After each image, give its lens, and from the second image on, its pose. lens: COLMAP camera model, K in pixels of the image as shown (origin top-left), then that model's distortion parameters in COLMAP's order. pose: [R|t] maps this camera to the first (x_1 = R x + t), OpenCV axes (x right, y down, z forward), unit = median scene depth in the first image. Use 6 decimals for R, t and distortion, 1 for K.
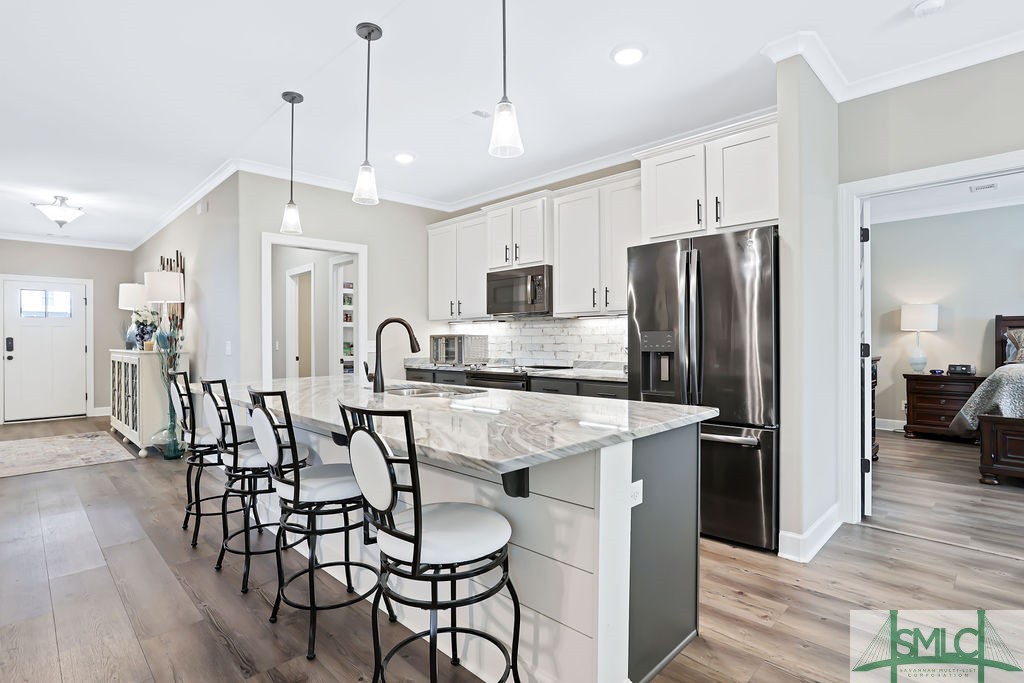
lens RADIAL K [[511.6, 0, 506.5], [0, 511.6, 341.4], [0, 0, 1]] dist [-0.071855, 0.037712]
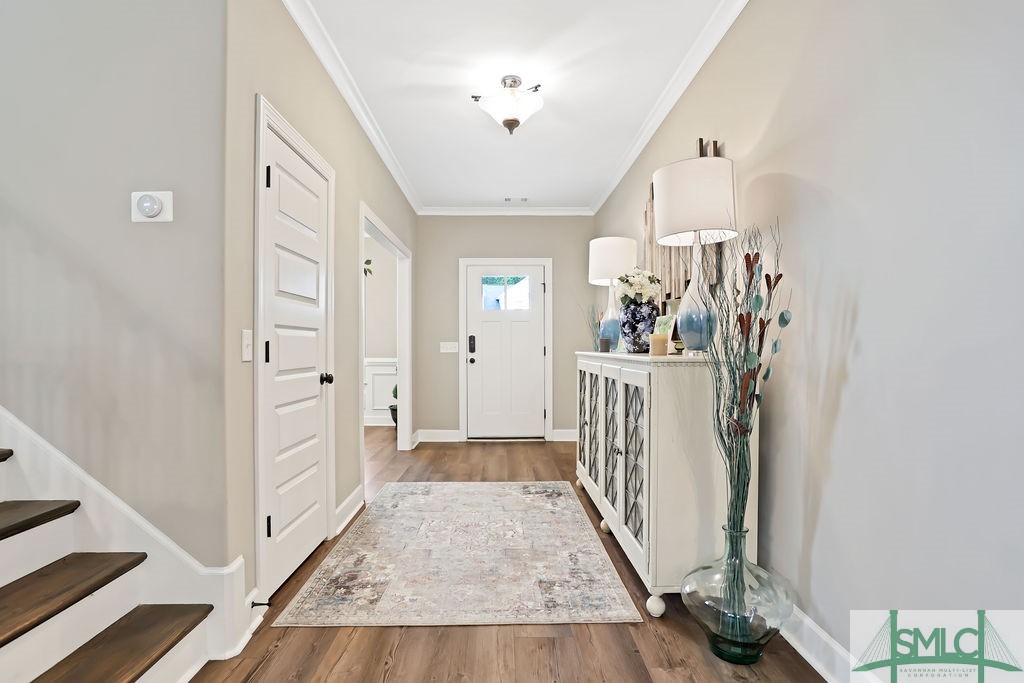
lens RADIAL K [[543.6, 0, 512.0], [0, 543.6, 341.5], [0, 0, 1]] dist [-0.000309, 0.000036]
pose [[0.724118, -0.003285, -0.689669, -0.481751], [-0.001260, 0.999981, -0.006087, 0.009825], [0.689675, 0.005277, 0.724099, 0.562349]]
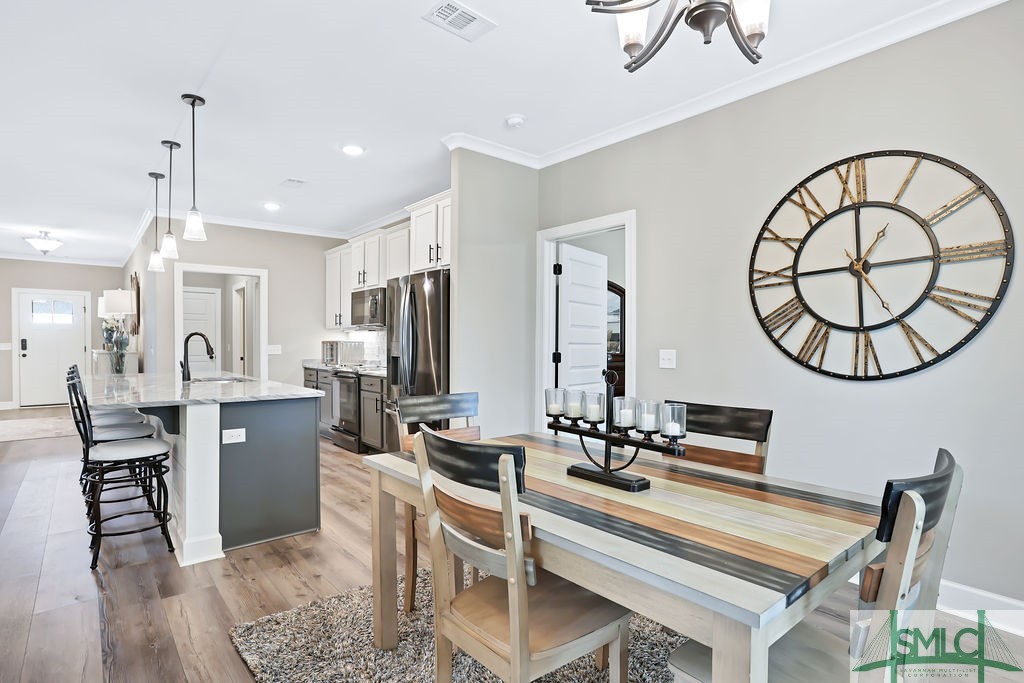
lens RADIAL K [[511.6, 0, 506.5], [0, 511.6, 341.4], [0, 0, 1]] dist [-0.071855, 0.037712]
pose [[0.997477, 0.008440, -0.070494, 0.400164], [-0.008763, 0.999952, -0.004279, -0.009930], [0.070454, 0.004886, 0.997503, -0.205653]]
